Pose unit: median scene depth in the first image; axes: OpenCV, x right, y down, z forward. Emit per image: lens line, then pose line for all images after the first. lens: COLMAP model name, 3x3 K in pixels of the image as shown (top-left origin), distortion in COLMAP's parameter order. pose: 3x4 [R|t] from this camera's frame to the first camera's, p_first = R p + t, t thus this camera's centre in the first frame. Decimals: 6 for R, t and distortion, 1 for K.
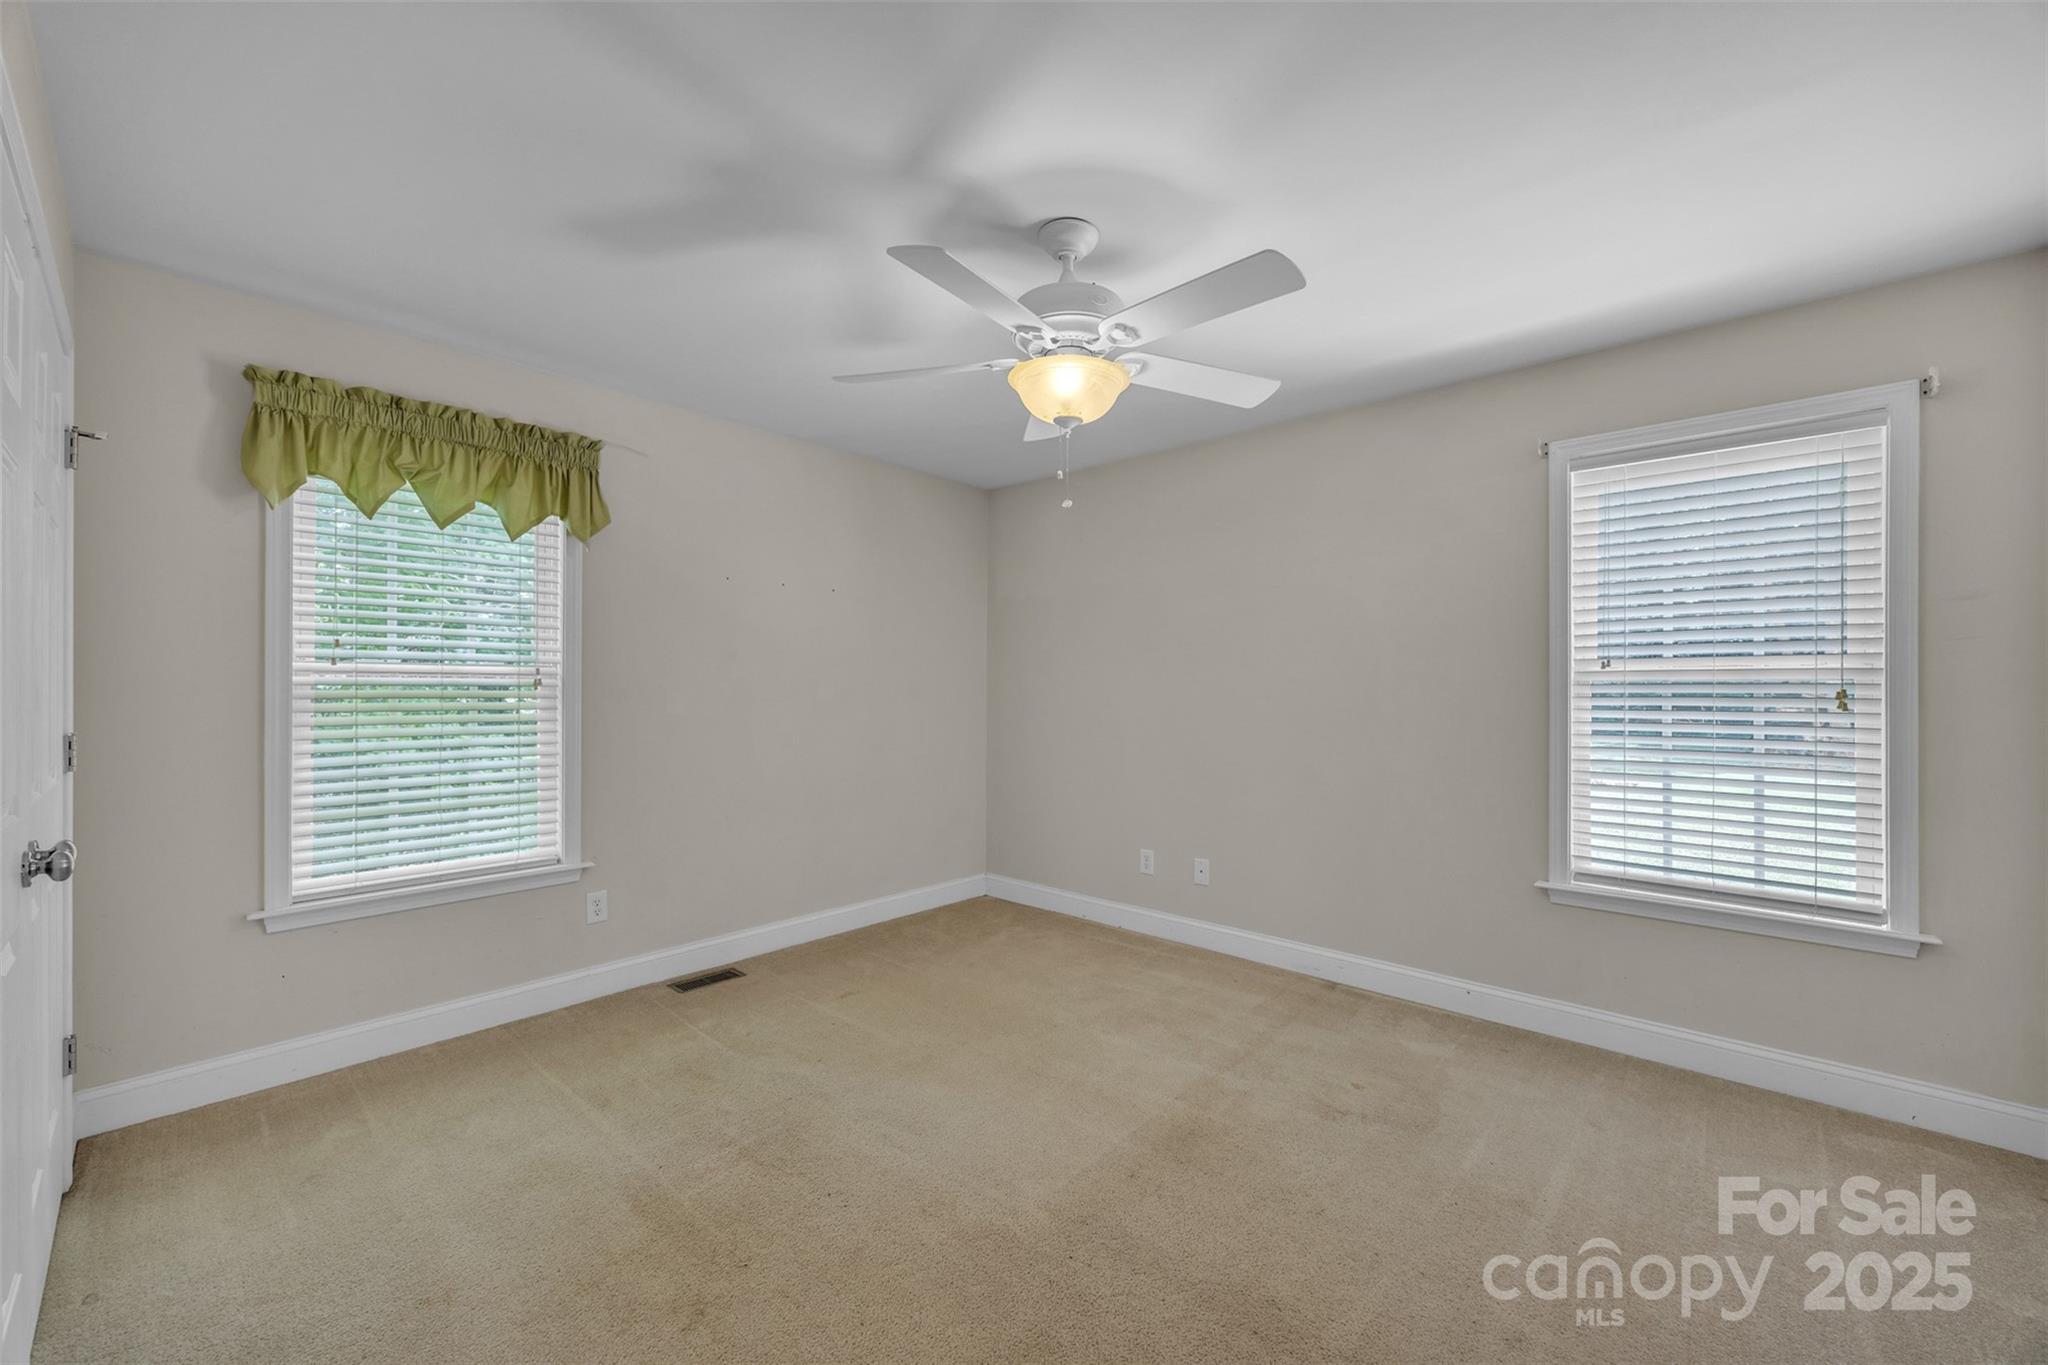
lens RADIAL K [[786.5, 0, 1027.9], [0, 786.5, 683.1], [0, 0, 1]] dist [-0.002677, -0.000033]
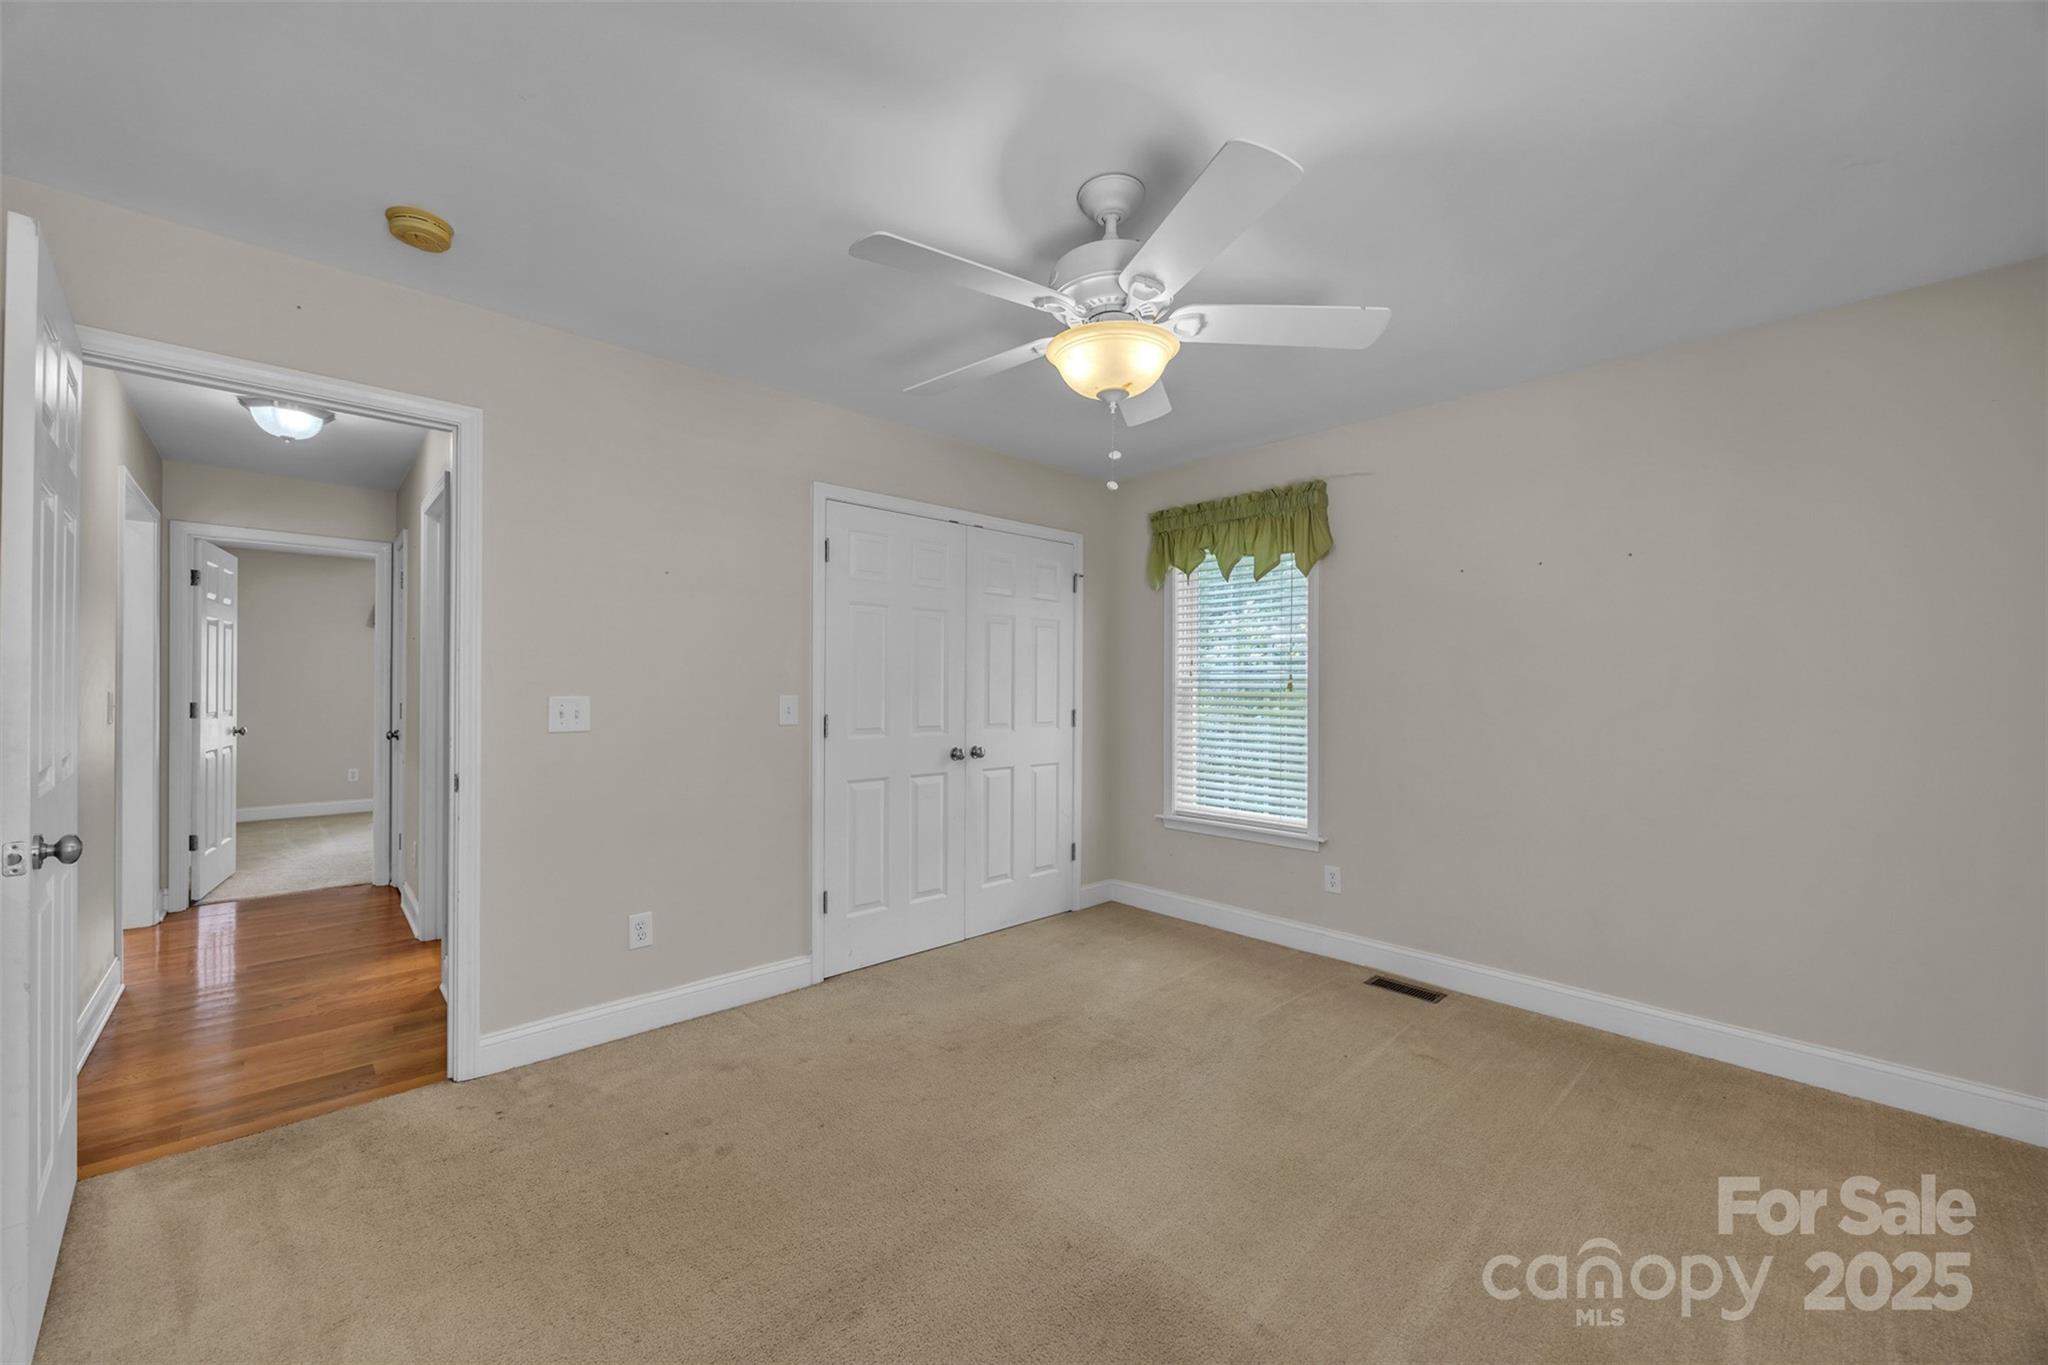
lens RADIAL K [[786.5, 0, 1027.9], [0, 786.5, 683.1], [0, 0, 1]] dist [-0.002677, -0.000033]
pose [[-0.070005, -0.004118, -0.997538, 0.683298], [0.000847, 0.999991, -0.004187, -0.000805], [0.997546, -0.001138, -0.070001, 0.672940]]
